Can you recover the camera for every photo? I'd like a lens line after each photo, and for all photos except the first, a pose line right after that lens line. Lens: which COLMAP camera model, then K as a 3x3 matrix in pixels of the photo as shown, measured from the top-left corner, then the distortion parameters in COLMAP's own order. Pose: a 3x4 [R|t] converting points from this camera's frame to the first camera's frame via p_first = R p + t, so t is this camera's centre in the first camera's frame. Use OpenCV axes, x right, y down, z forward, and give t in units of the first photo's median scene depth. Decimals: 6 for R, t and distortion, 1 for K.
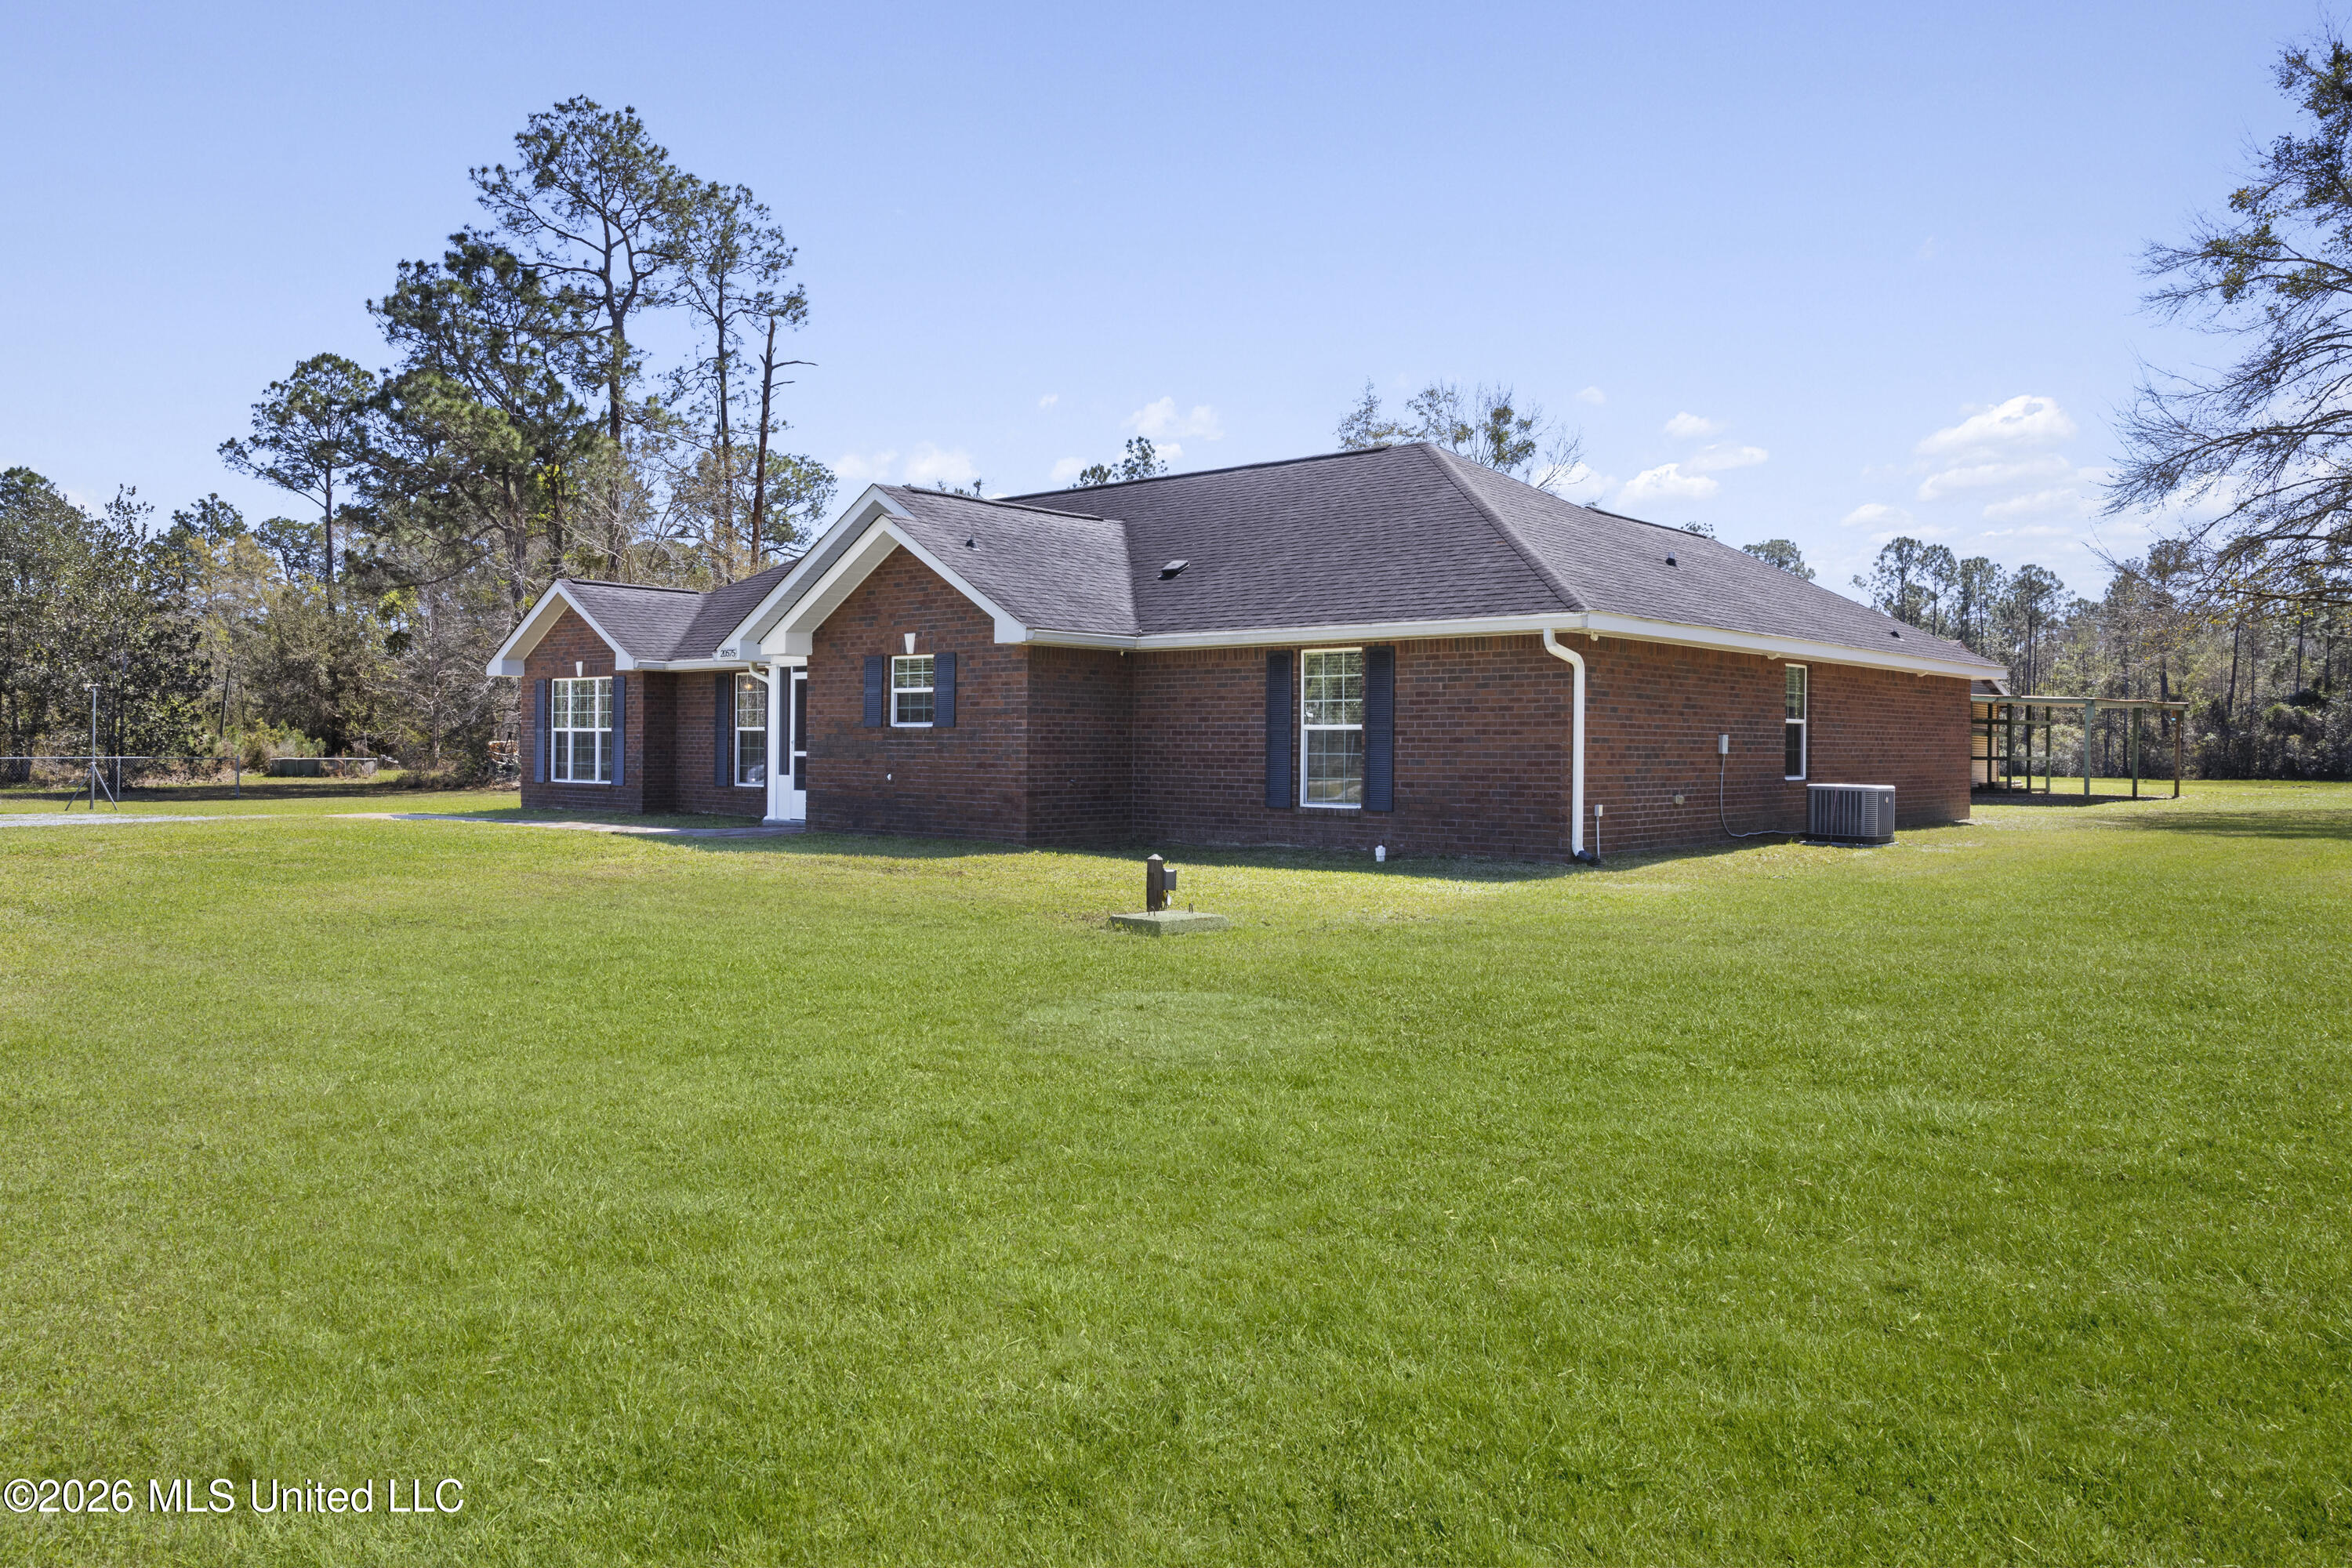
lens RADIAL K [[1655.7, 0, 1177.5], [0, 1655.7, 737.4], [0, 0, 1]] dist [-0.003498, -0.000920]
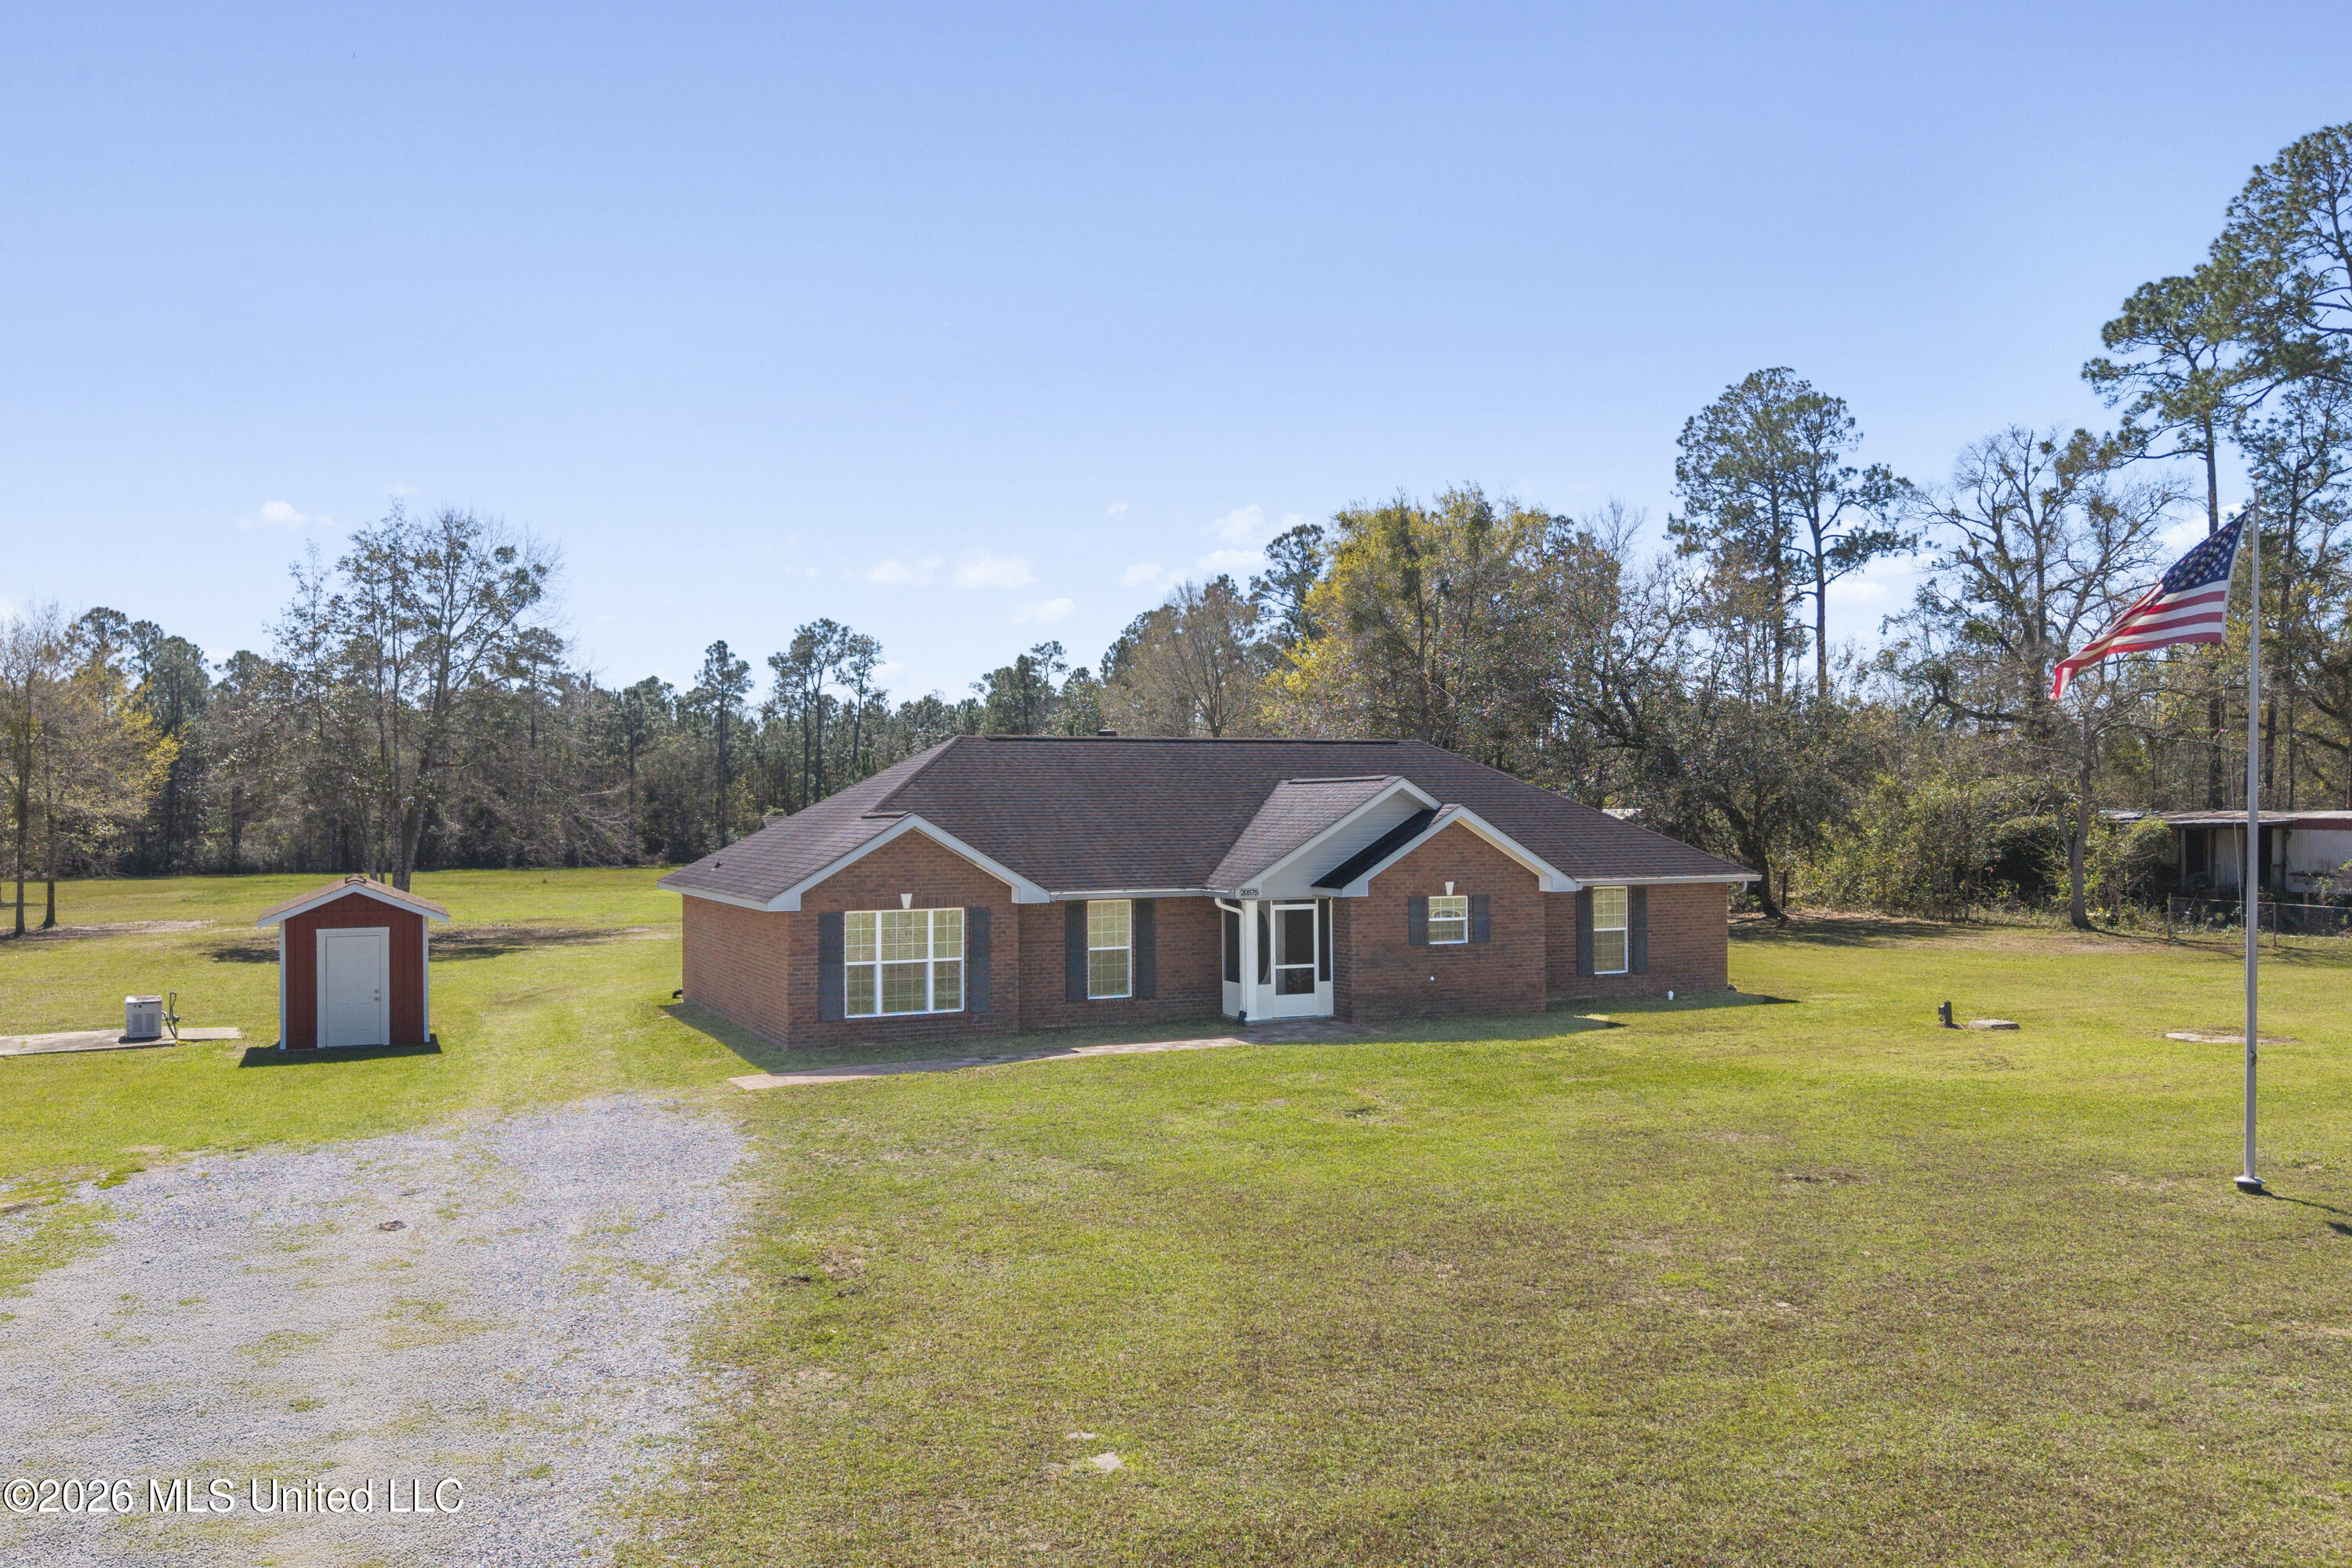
lens RADIAL K [[1836.3, 0, 1194.1], [0, 1836.3, 787.6], [0, 0, 1]] dist [0.035778, 0.001732]
pose [[0.408345, 0.002787, 0.912823, -1.751972], [0.004116, 0.999980, -0.004894, -0.138921], [-0.912818, 0.005756, 0.408325, 0.522100]]
